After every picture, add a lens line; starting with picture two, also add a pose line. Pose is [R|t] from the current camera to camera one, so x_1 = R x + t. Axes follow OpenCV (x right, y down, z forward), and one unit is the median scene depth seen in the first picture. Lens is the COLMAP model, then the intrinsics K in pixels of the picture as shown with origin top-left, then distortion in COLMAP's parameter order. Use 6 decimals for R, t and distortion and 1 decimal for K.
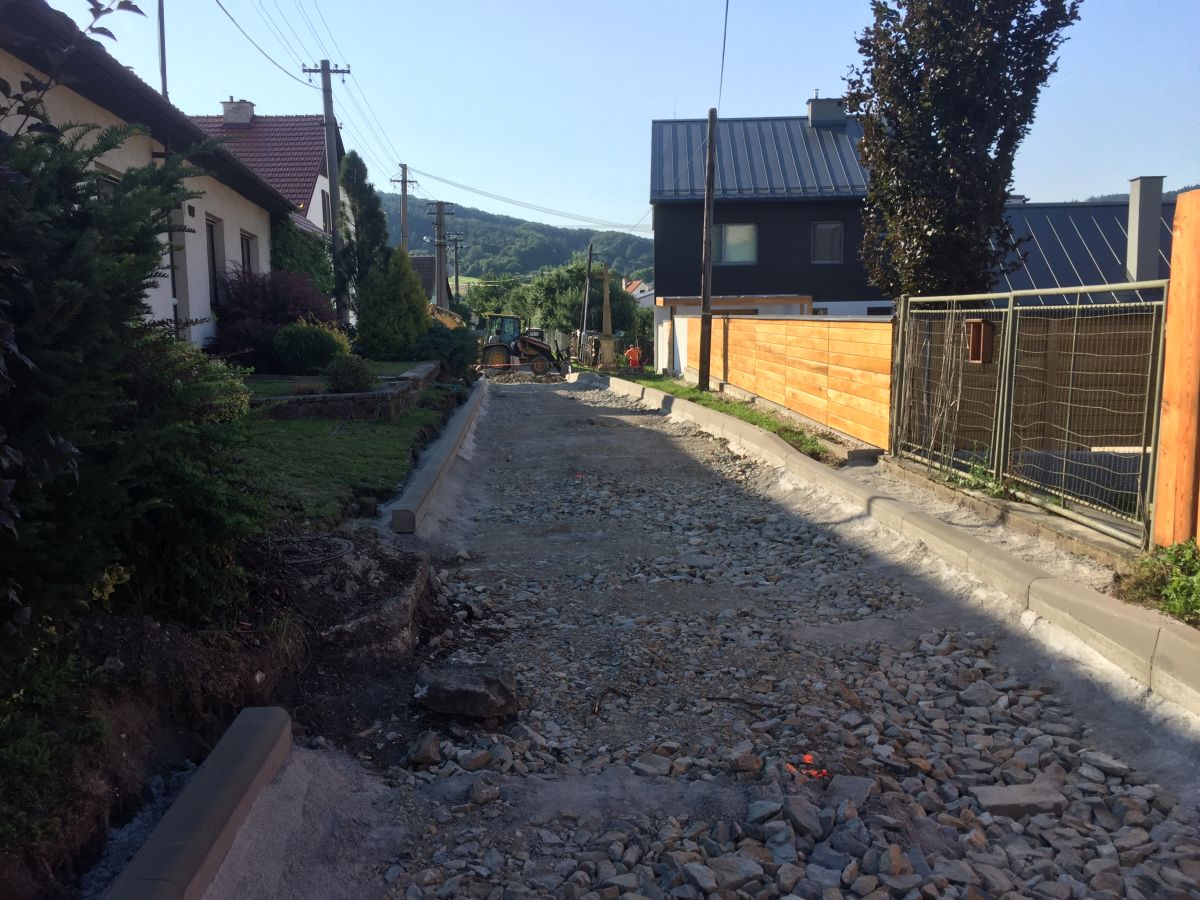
lens RADIAL K [[1016.3, 0, 597.5], [0, 1016.3, 451.1], [0, 0, 1]] dist [0.079999, -0.103758]
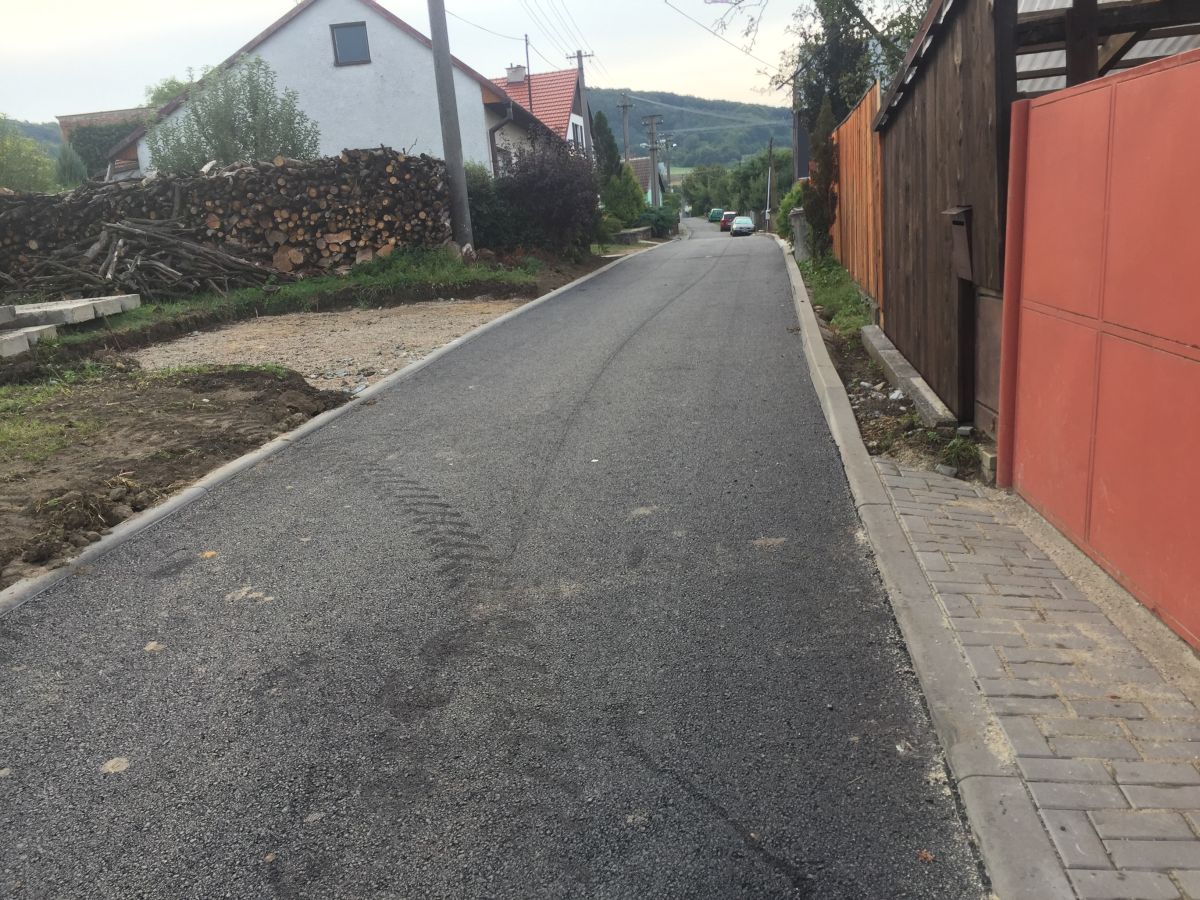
lens RADIAL K [[1016.3, 0, 601.6], [0, 1016.3, 452.3], [0, 0, 1]] dist [0.079999, -0.103758]
pose [[0.976694, -0.016234, -0.214020, 0.081926], [0.038586, 0.994170, 0.100679, 0.071823], [0.211138, -0.106591, 0.971627, -0.479236]]
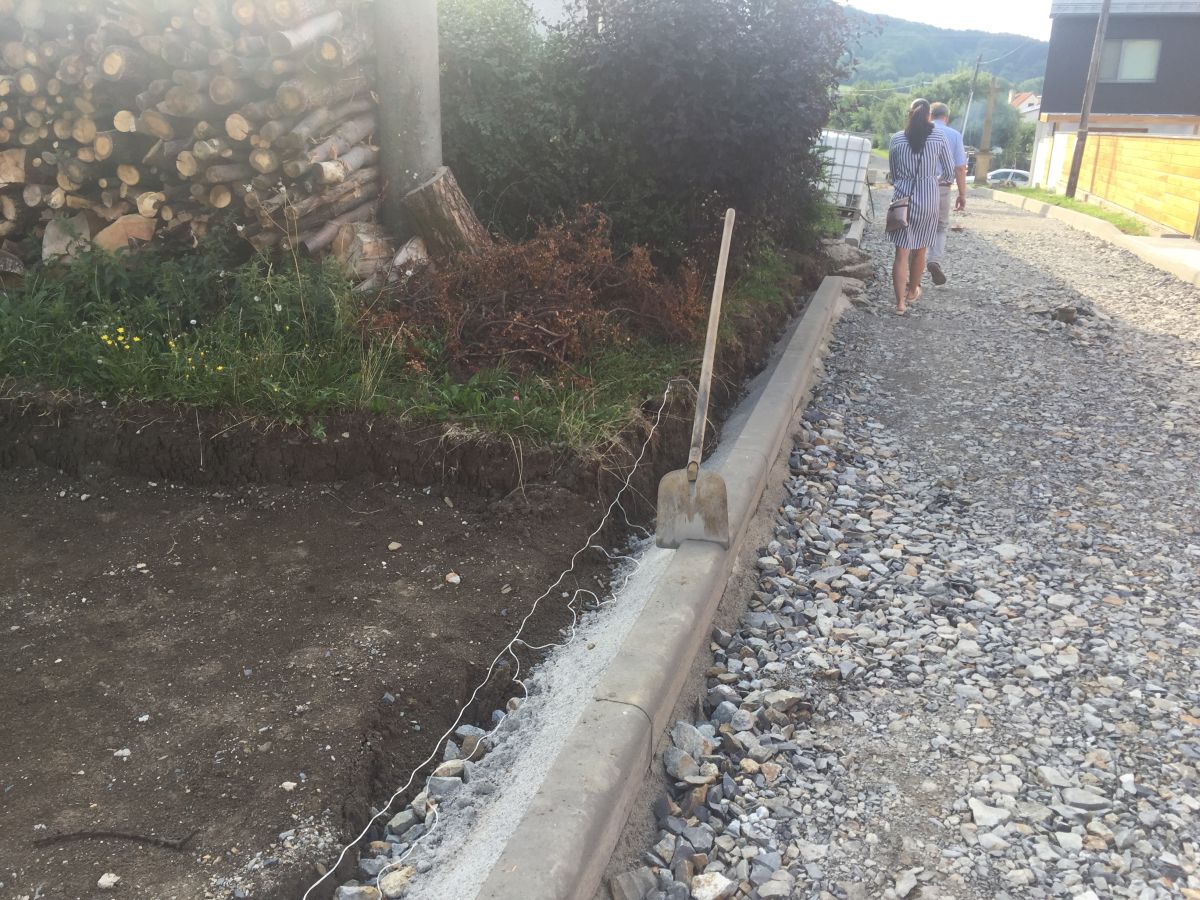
lens RADIAL K [[1016.3, 0, 599.8], [0, 1016.3, 443.5], [0, 0, 1]] dist [0.079999, -0.103758]
pose [[0.943824, 0.131909, -0.302978, -0.003073], [-0.079128, 0.980414, 0.180352, 0.023550], [0.320834, -0.146246, 0.935776, -0.165429]]
